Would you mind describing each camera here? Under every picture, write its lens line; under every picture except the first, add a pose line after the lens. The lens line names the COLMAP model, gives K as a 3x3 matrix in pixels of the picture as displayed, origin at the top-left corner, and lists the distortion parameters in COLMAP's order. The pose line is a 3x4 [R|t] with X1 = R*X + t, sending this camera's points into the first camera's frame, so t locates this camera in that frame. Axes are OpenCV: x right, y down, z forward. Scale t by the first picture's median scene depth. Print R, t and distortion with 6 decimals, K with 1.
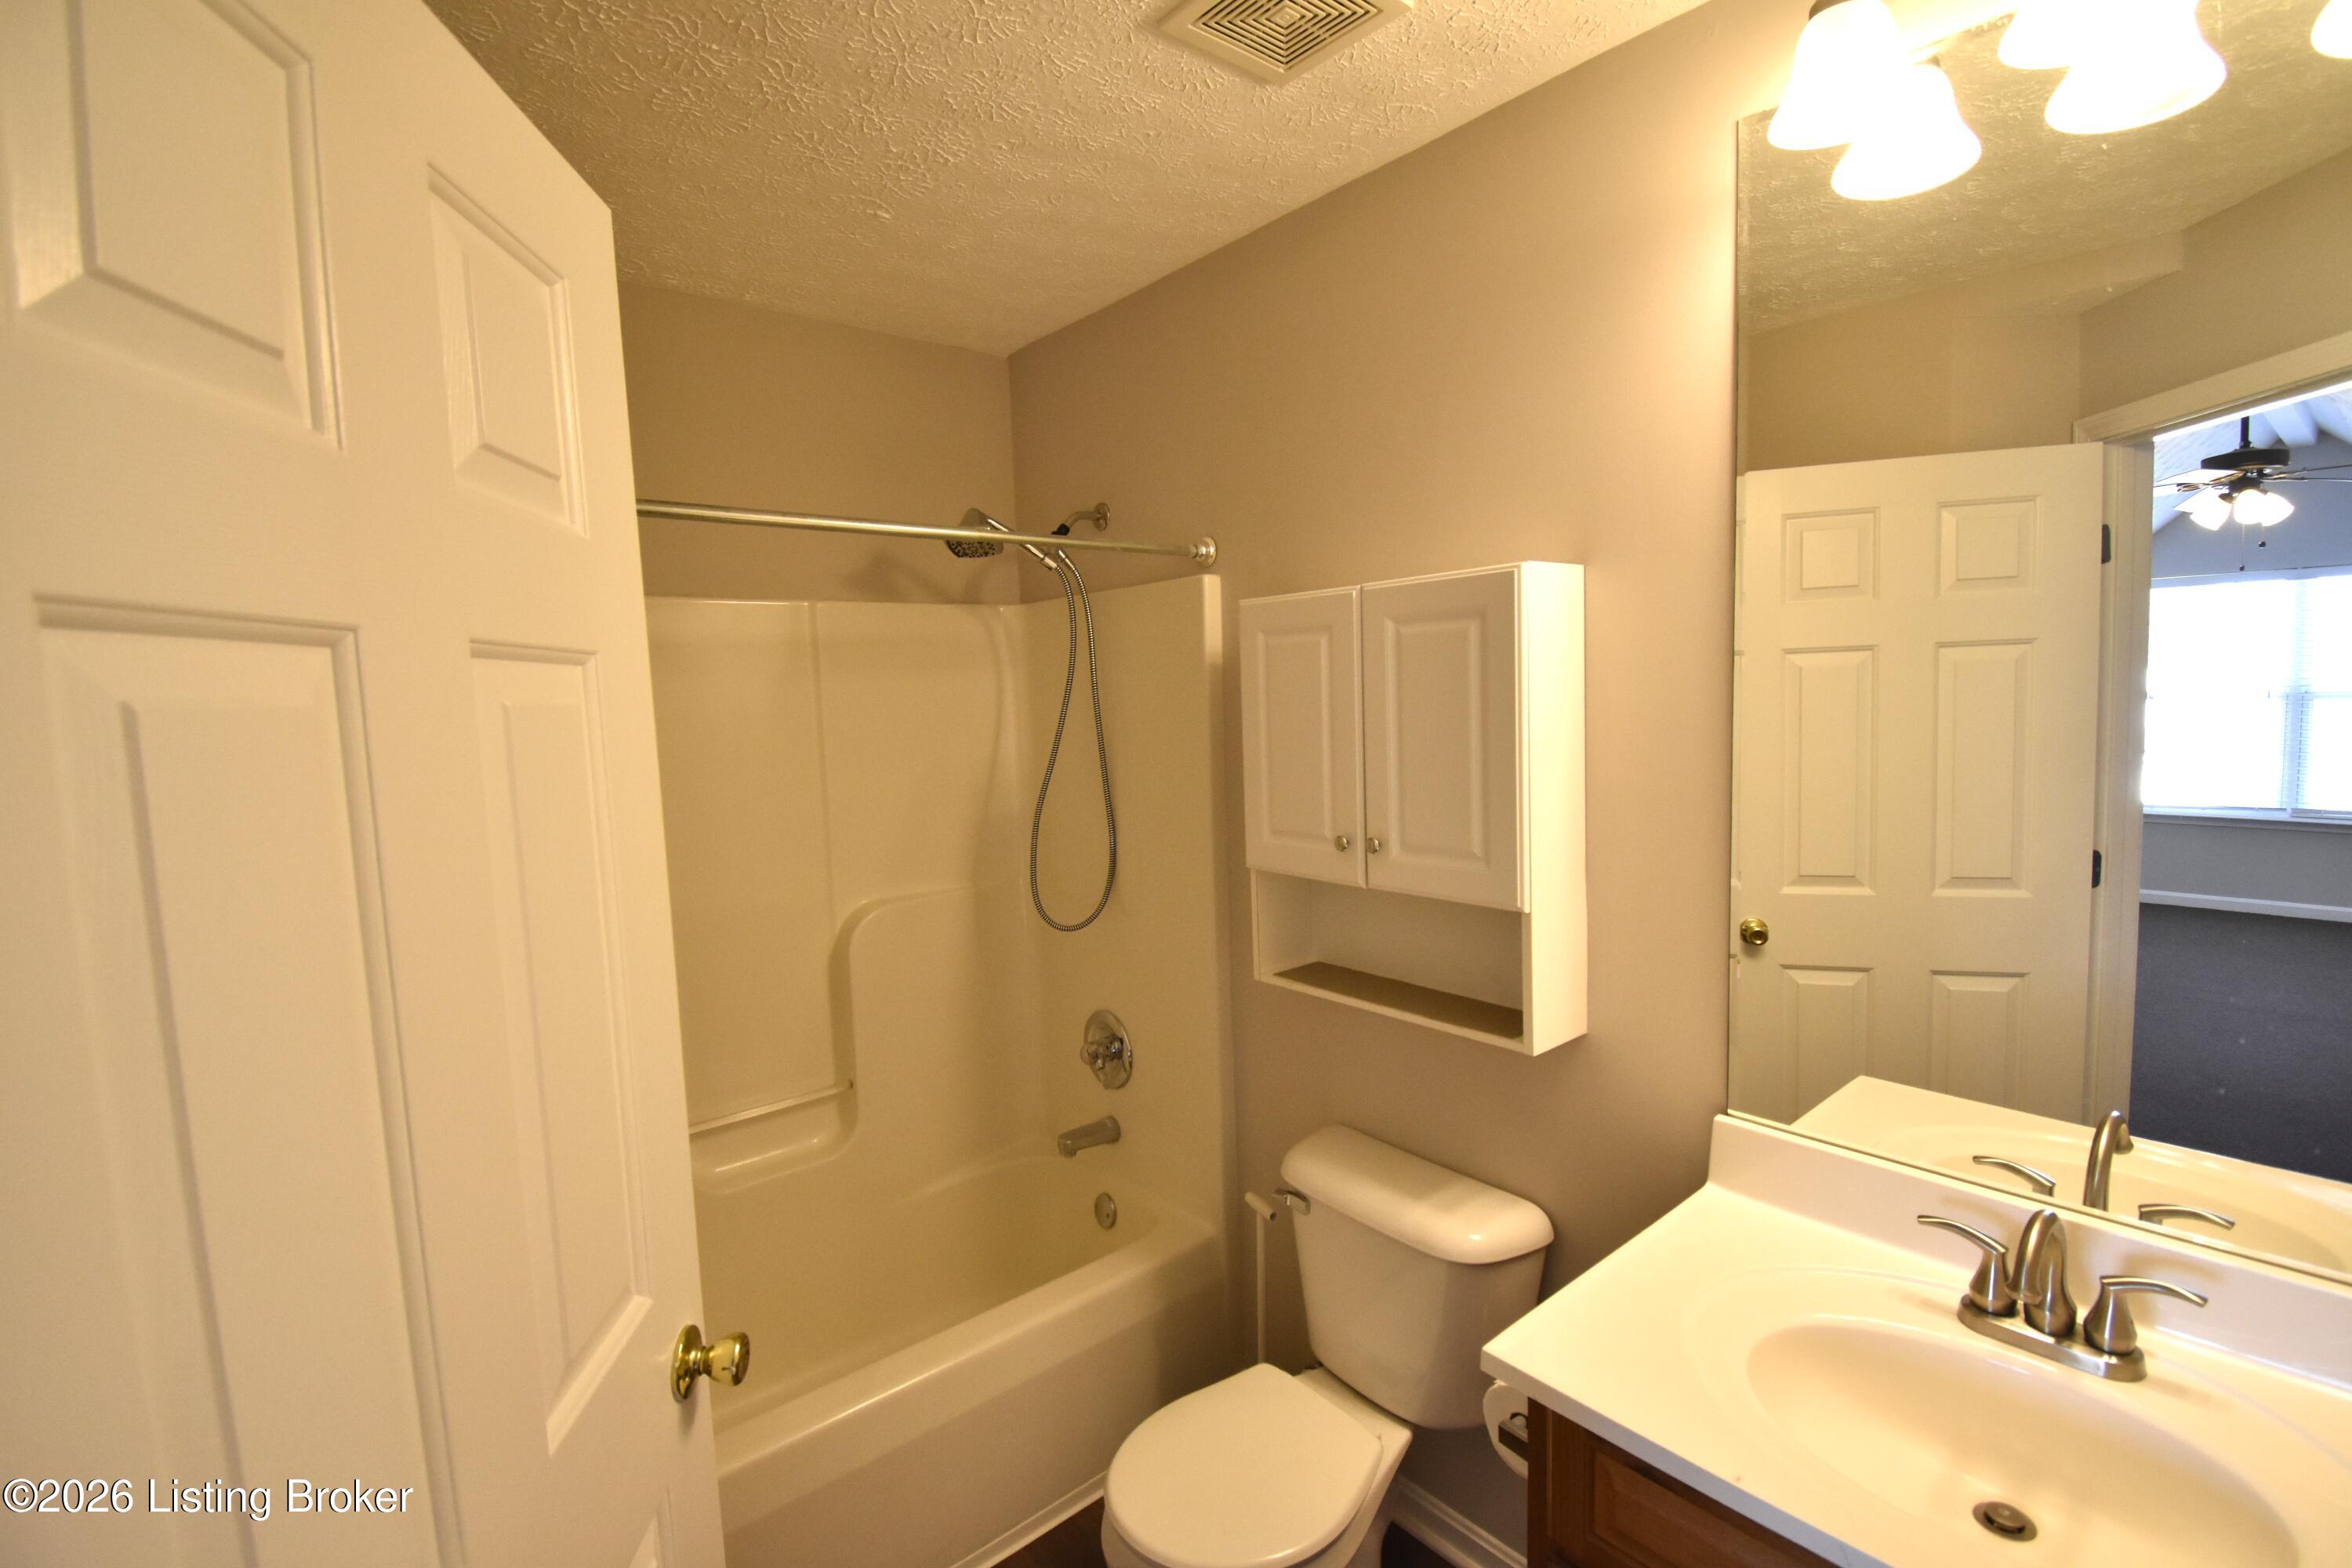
lens RADIAL K [[1043.4, 0, 1181.6], [0, 1043.4, 782.5], [0, 0, 1]] dist [0.024229, -0.028846]
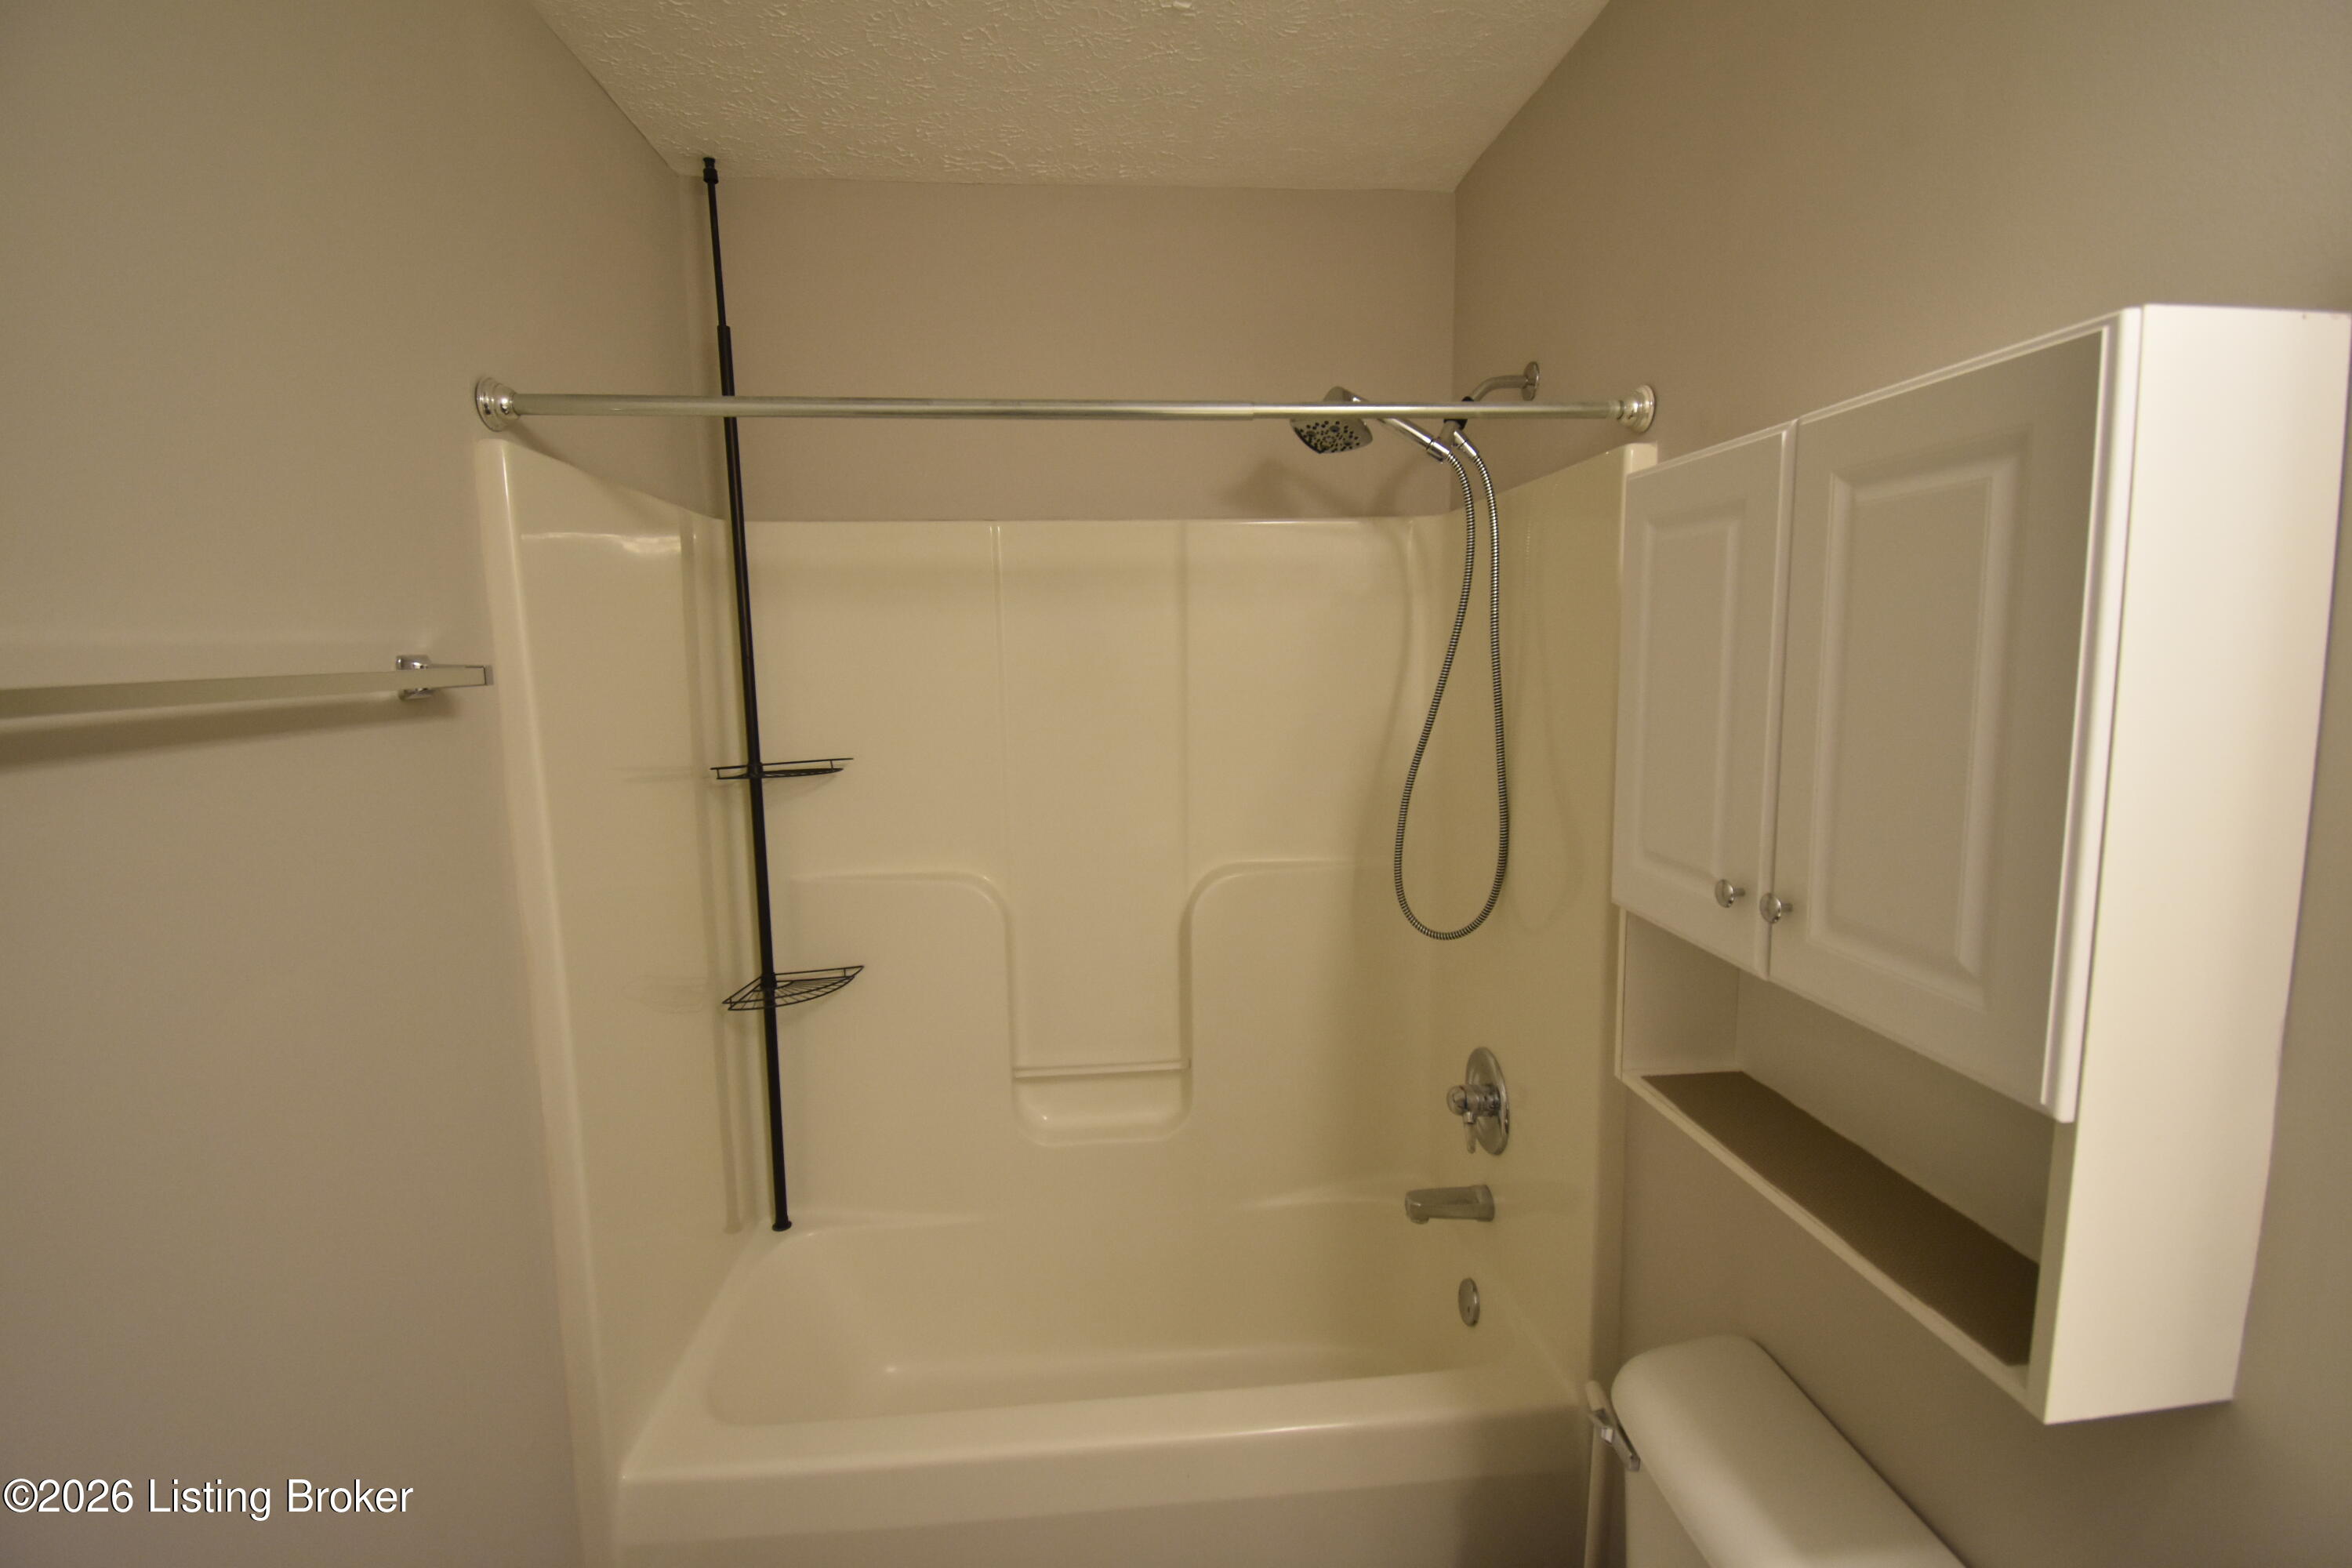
lens RADIAL K [[1043.4, 0, 1181.6], [0, 1043.4, 782.5], [0, 0, 1]] dist [0.024229, -0.028846]
pose [[0.822254, 0.093253, -0.561428, 0.176455], [-0.062624, 0.995319, 0.073604, -0.019034], [0.565664, -0.025362, 0.824245, 0.292941]]
